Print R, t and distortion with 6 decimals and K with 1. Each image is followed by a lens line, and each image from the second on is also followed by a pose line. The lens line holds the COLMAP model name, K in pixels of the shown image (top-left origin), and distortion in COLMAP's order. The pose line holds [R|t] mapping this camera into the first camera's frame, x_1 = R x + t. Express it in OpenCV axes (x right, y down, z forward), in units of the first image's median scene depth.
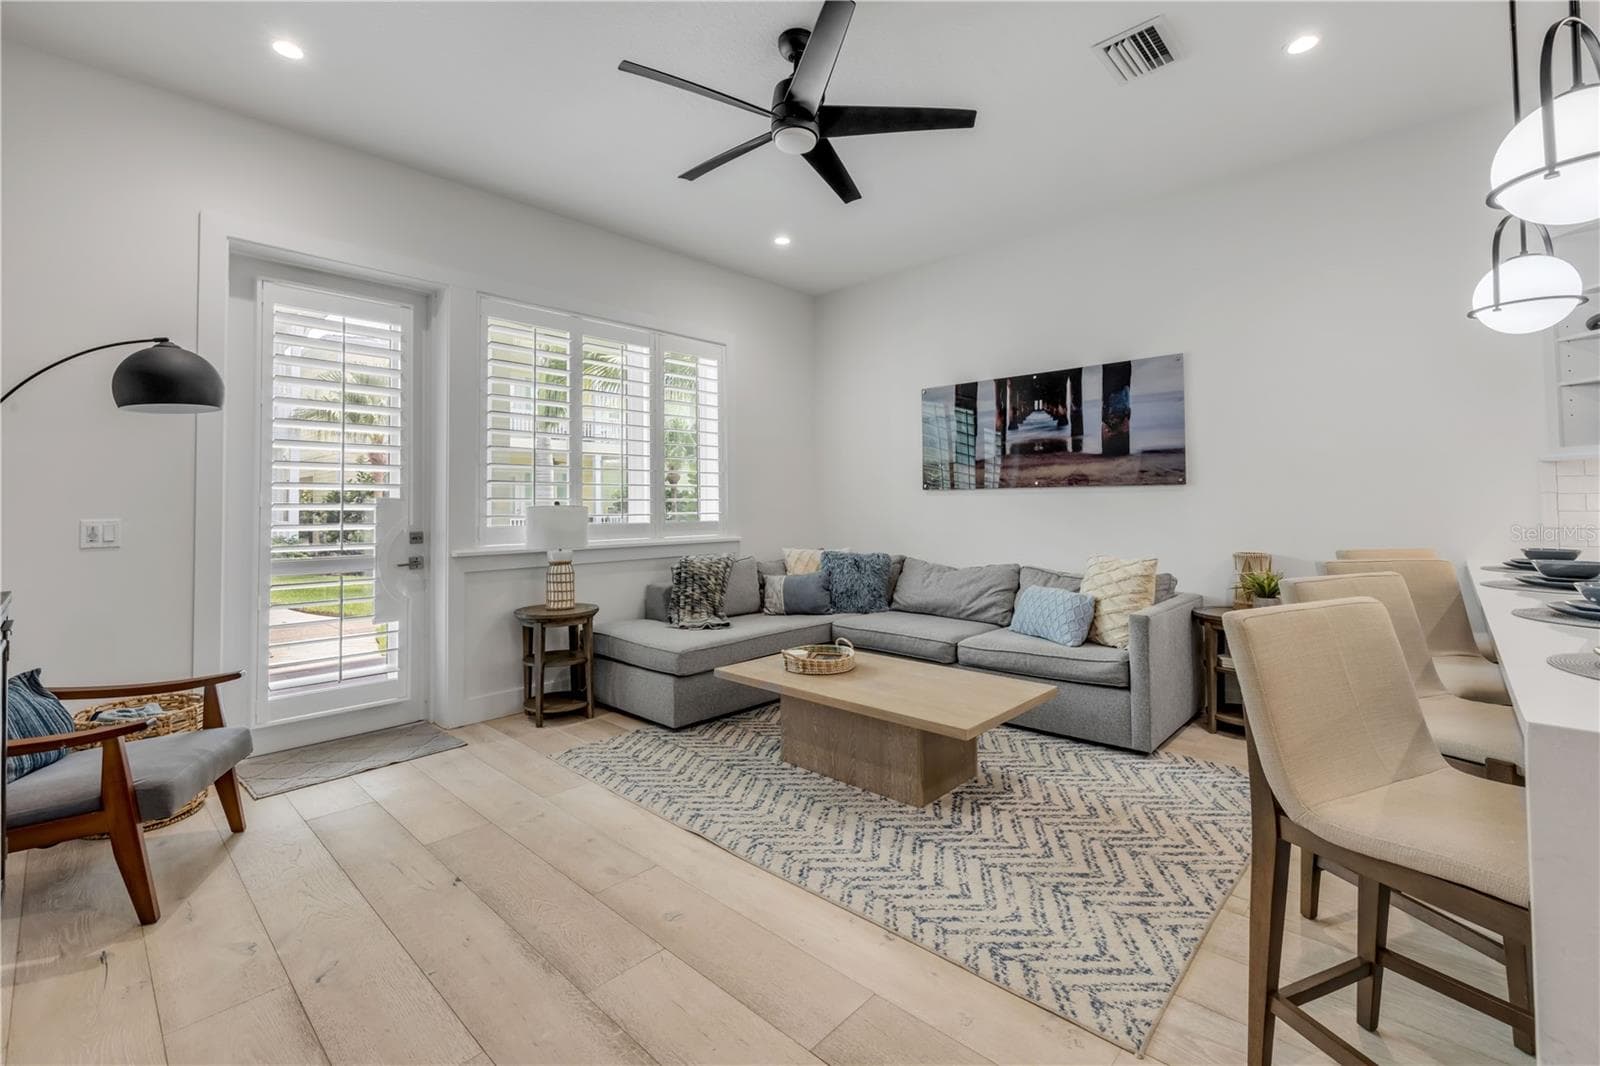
lens RADIAL K [[681.2, 0, 816.4], [0, 681.2, 489.8], [0, 0, 1]] dist [-0.005781, -0.000207]
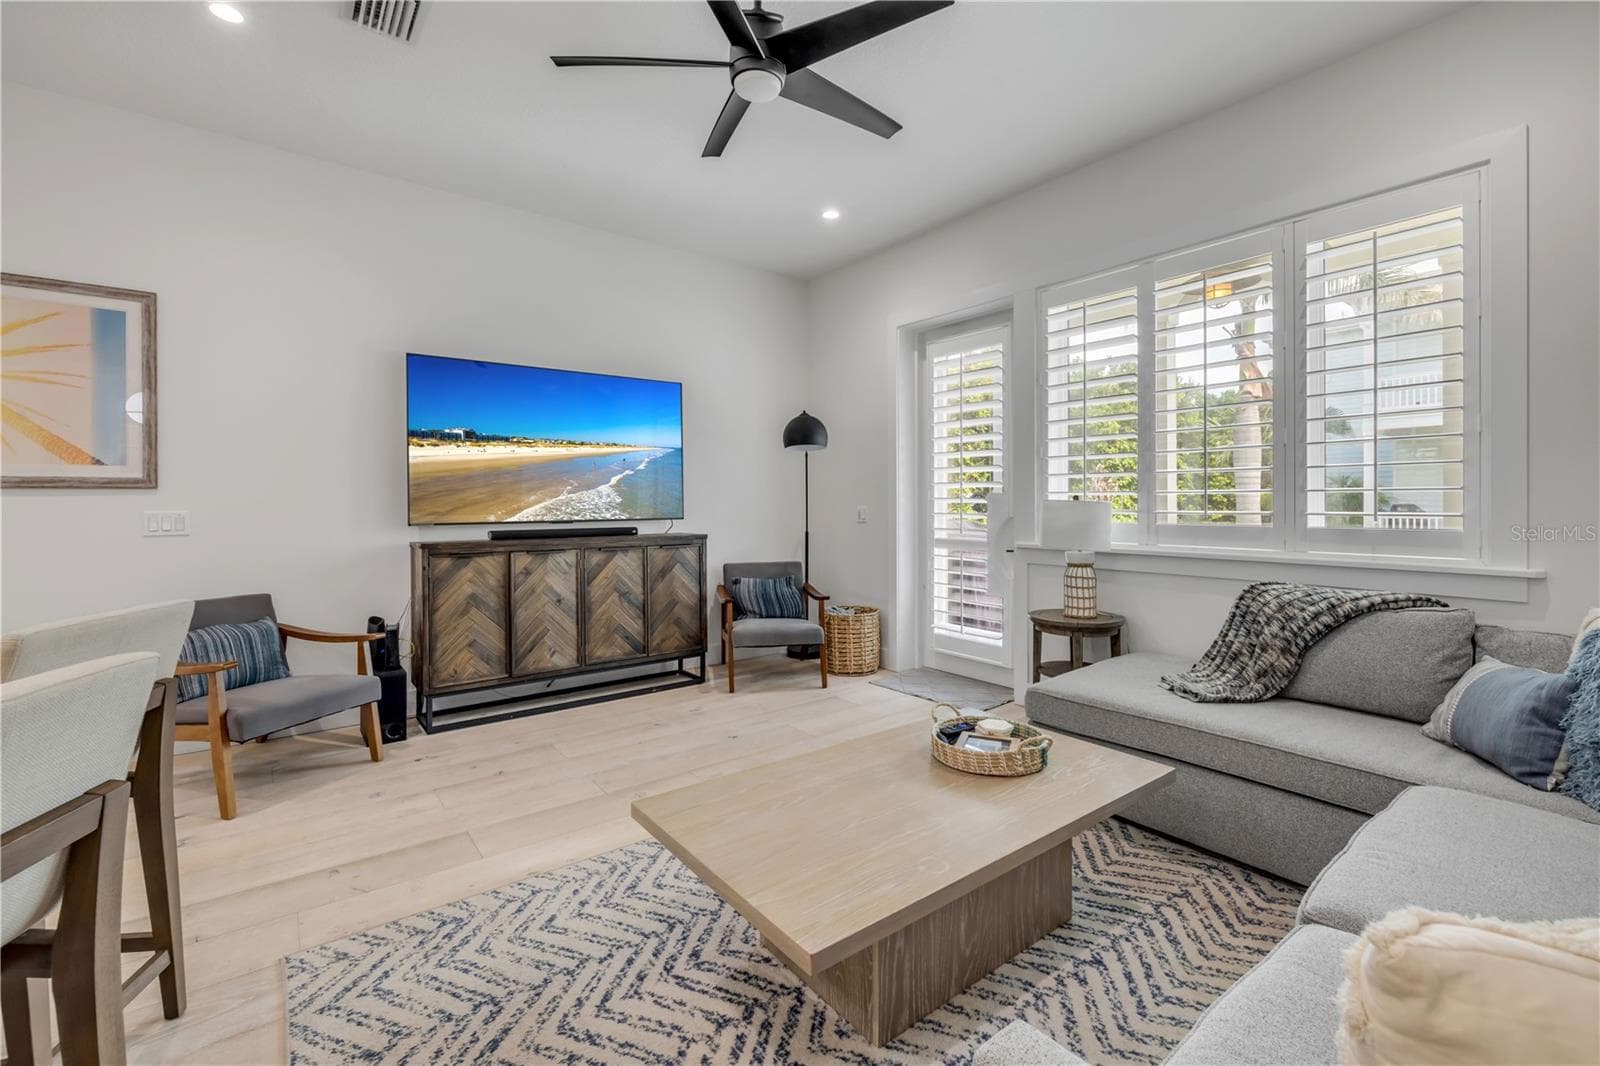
lens RADIAL K [[681.2, 0, 786.7], [0, 681.2, 506.1], [0, 0, 1]] dist [-0.005781, -0.000207]
pose [[-0.180824, 0.011811, -0.983445, 0.948093], [0.023986, 0.999683, 0.007596, 0.027343], [0.983223, -0.022215, -0.181050, 1.346437]]
